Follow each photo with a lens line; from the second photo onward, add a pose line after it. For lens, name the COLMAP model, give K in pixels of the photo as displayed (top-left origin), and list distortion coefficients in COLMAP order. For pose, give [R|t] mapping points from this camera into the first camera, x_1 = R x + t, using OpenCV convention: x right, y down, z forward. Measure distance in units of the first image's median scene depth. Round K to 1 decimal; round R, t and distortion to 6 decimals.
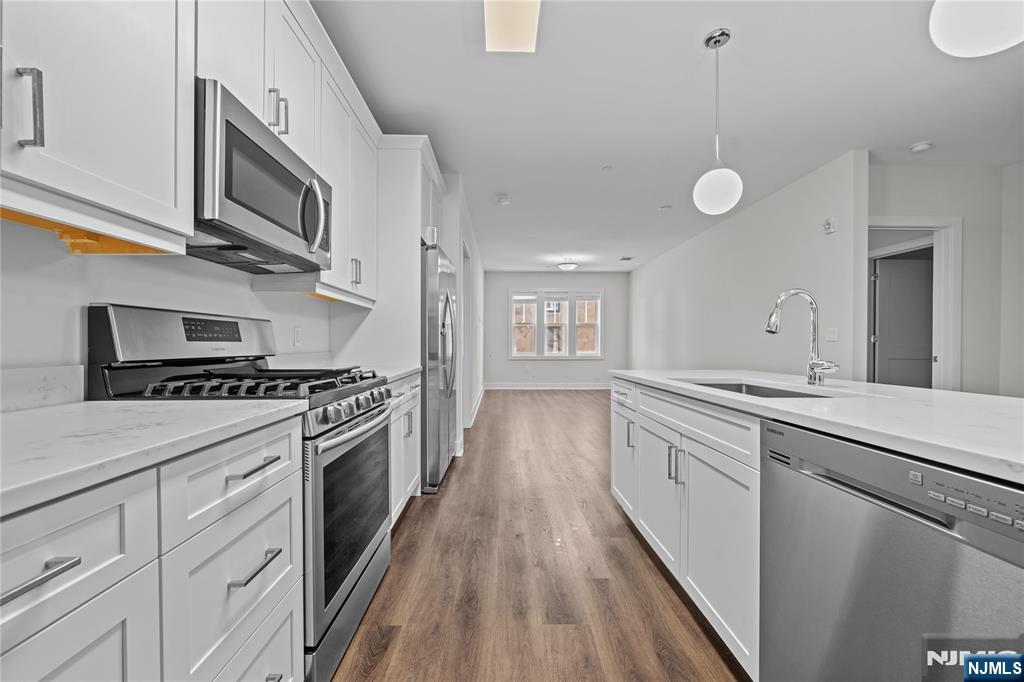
lens RADIAL K [[377.5, 0, 505.9], [0, 377.5, 343.7], [0, 0, 1]] dist [0.001945, -0.000324]
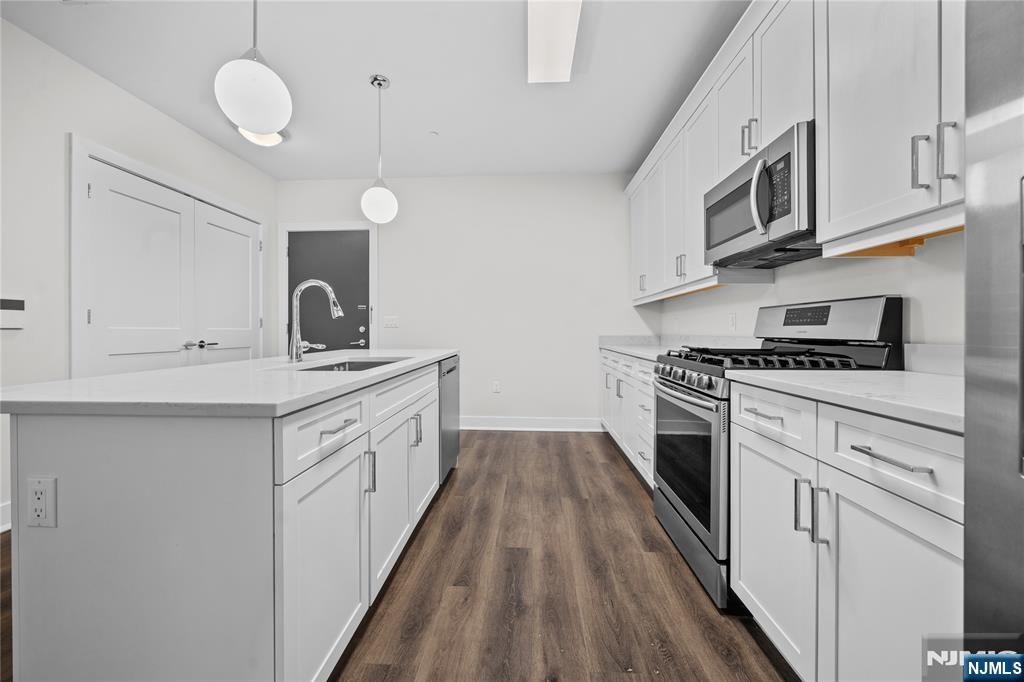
lens RADIAL K [[377.5, 0, 506.0], [0, 377.5, 334.8], [0, 0, 1]] dist [0.001945, -0.000324]
pose [[-0.996864, -0.000534, 0.079127, 0.081142], [0.000090, 0.999969, 0.007879, 0.013826], [-0.079129, 0.007861, -0.996833, 2.163556]]
